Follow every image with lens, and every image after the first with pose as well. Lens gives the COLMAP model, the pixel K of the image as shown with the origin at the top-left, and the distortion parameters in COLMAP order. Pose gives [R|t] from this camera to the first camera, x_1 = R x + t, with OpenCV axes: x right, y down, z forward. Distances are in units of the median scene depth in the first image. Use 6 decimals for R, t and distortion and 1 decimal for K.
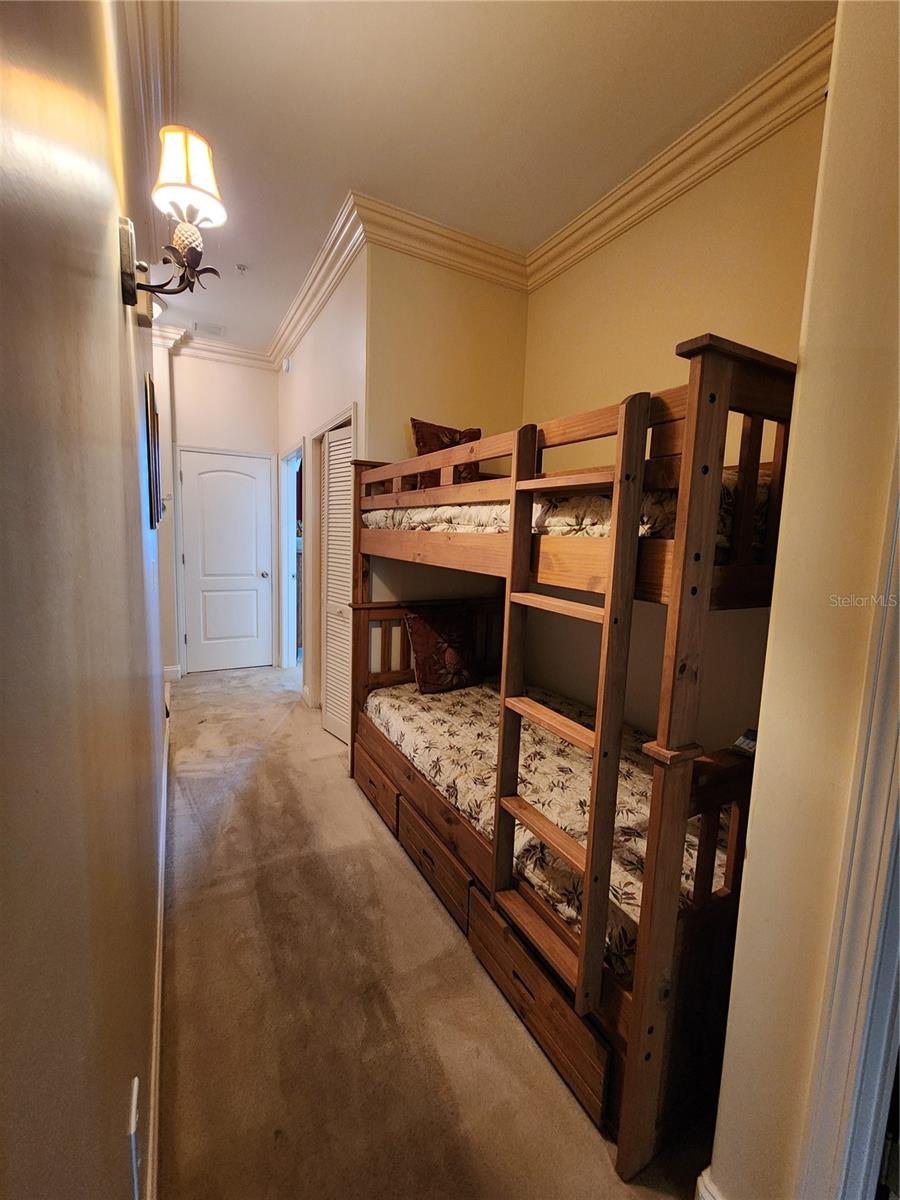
lens RADIAL K [[494.1, 0, 448.8], [0, 494.1, 588.8], [0, 0, 1]] dist [0.000939, -0.001180]
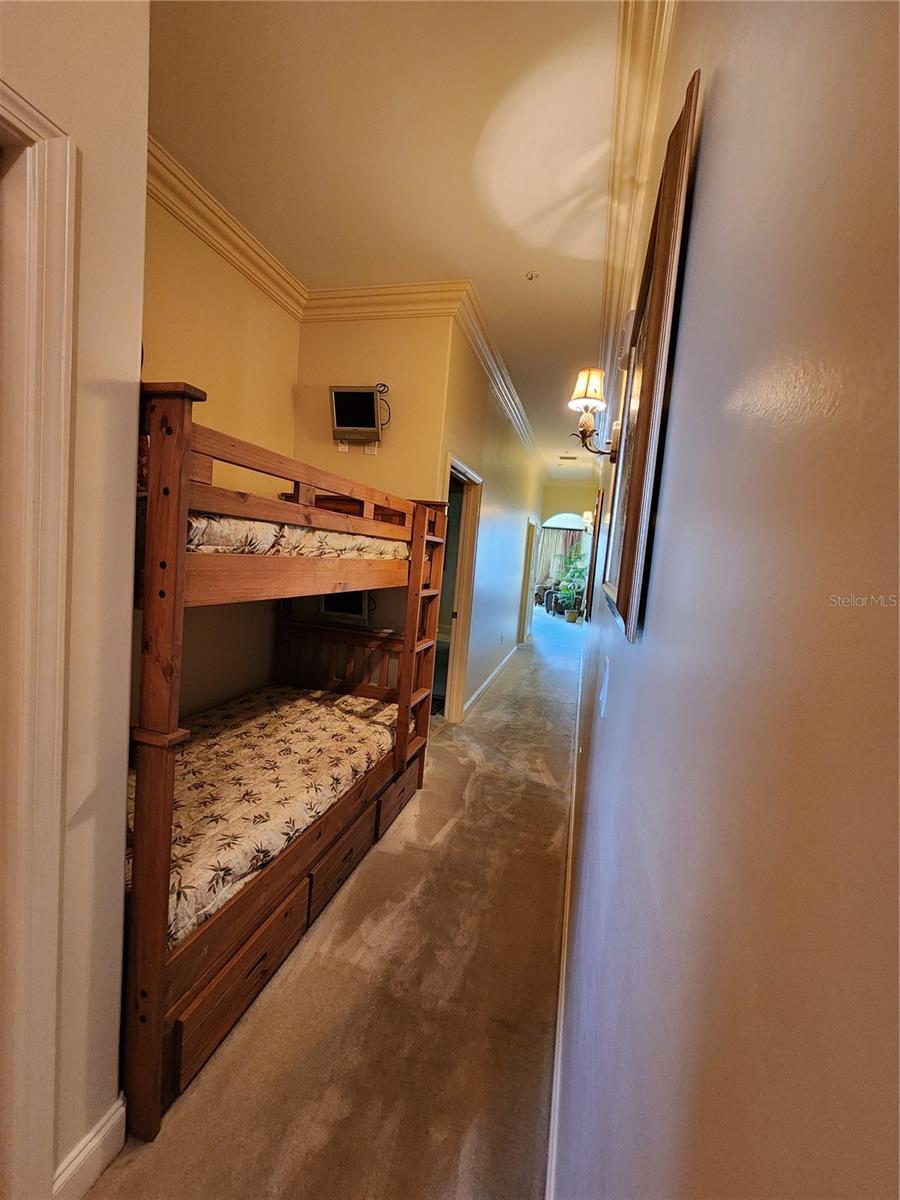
lens RADIAL K [[494.1, 0, 447.9], [0, 494.1, 593.5], [0, 0, 1]] dist [0.000939, -0.001180]
pose [[-0.705738, -0.157784, 0.690679, -0.887919], [-0.034098, 0.981320, 0.189338, -0.246623], [-0.707652, 0.110073, -0.697935, 1.585483]]
